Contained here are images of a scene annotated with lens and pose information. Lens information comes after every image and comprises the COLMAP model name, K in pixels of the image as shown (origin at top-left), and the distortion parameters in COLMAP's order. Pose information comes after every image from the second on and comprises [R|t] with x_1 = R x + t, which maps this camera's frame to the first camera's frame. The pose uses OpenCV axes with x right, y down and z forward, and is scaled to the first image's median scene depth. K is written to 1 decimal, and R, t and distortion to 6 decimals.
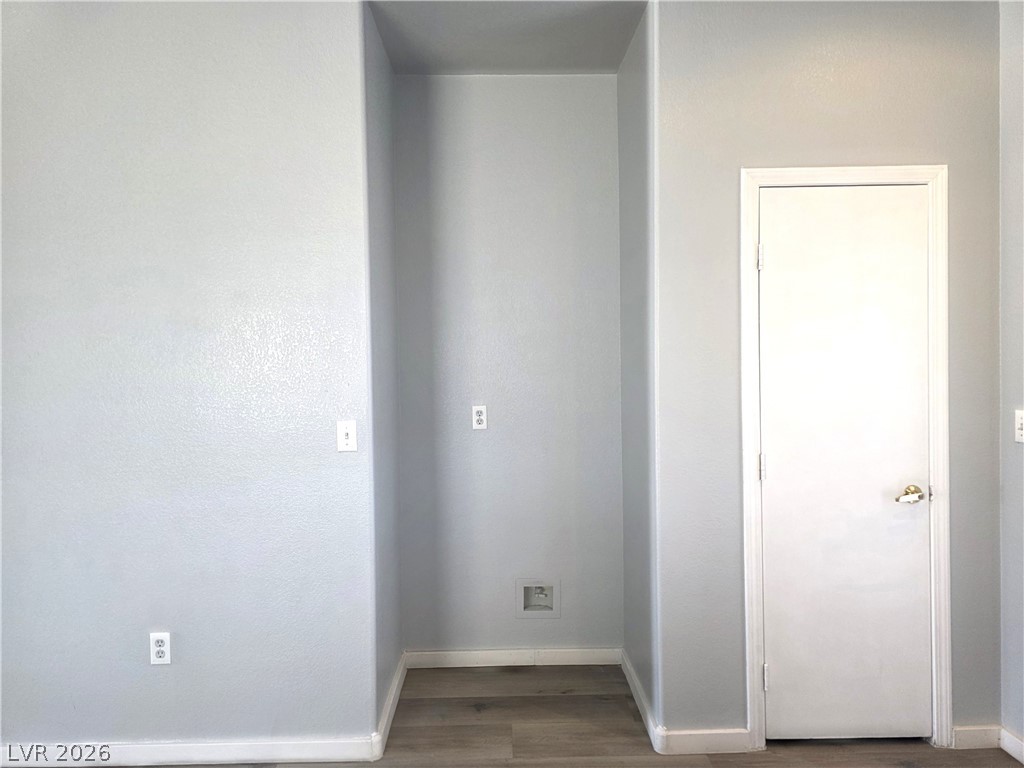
lens RADIAL K [[687.6, 0, 511.5], [0, 687.6, 376.7], [0, 0, 1]] dist [0.066208, -0.056233]
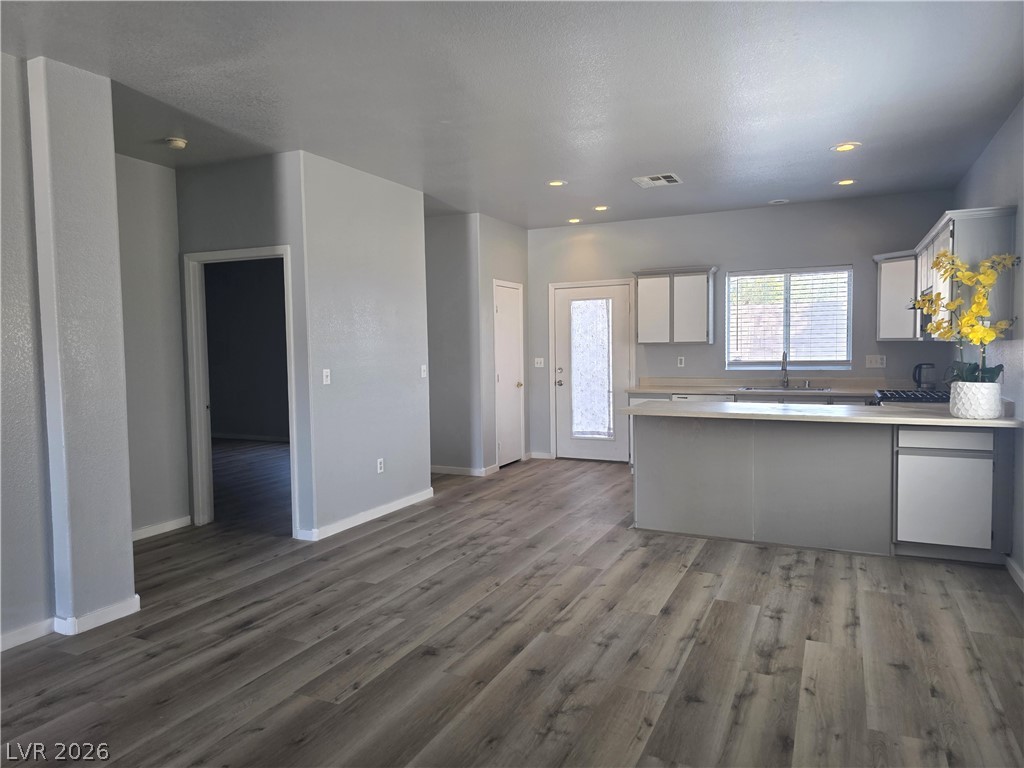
lens RADIAL K [[687.6, 0, 514.2], [0, 687.6, 383.8], [0, 0, 1]] dist [0.066208, -0.056233]
pose [[0.438006, -0.040453, 0.898061, -2.300321], [0.013918, 0.999172, 0.038220, 0.040627], [-0.898864, -0.004241, 0.438207, -0.375500]]
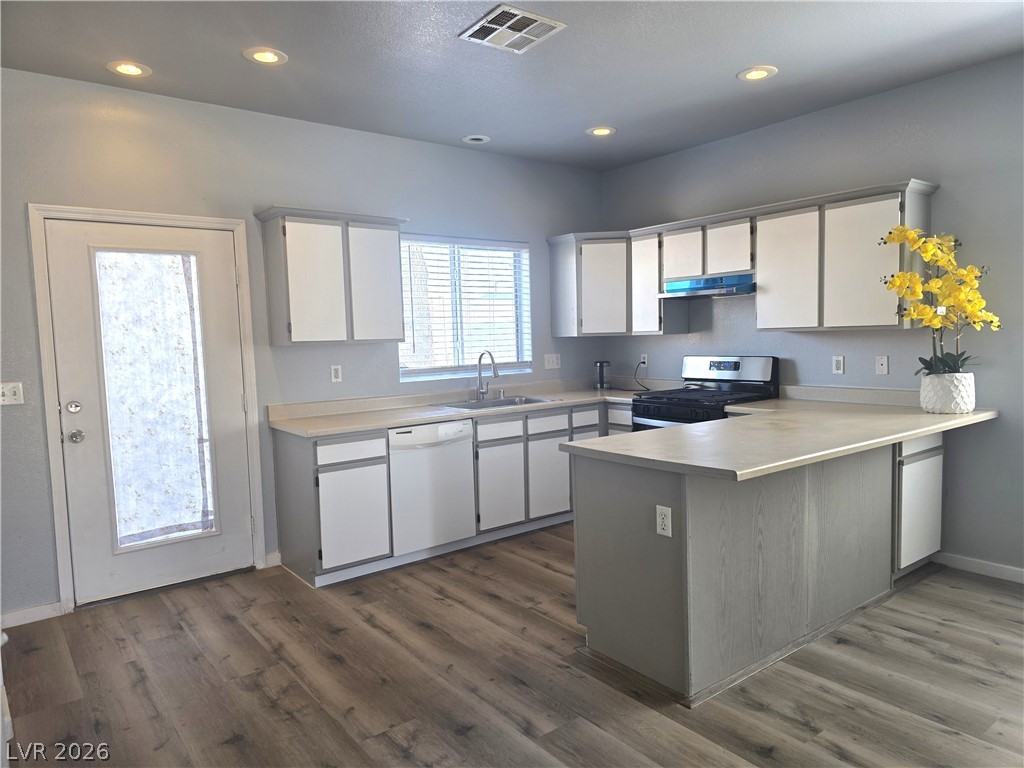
lens RADIAL K [[687.6, 0, 523.8], [0, 687.6, 387.5], [0, 0, 1]] dist [0.066208, -0.056233]
pose [[-0.605871, -0.029056, 0.795032, -1.005353], [0.043610, 0.996617, 0.069657, 0.002092], [-0.794366, 0.076875, -0.602555, 0.979375]]
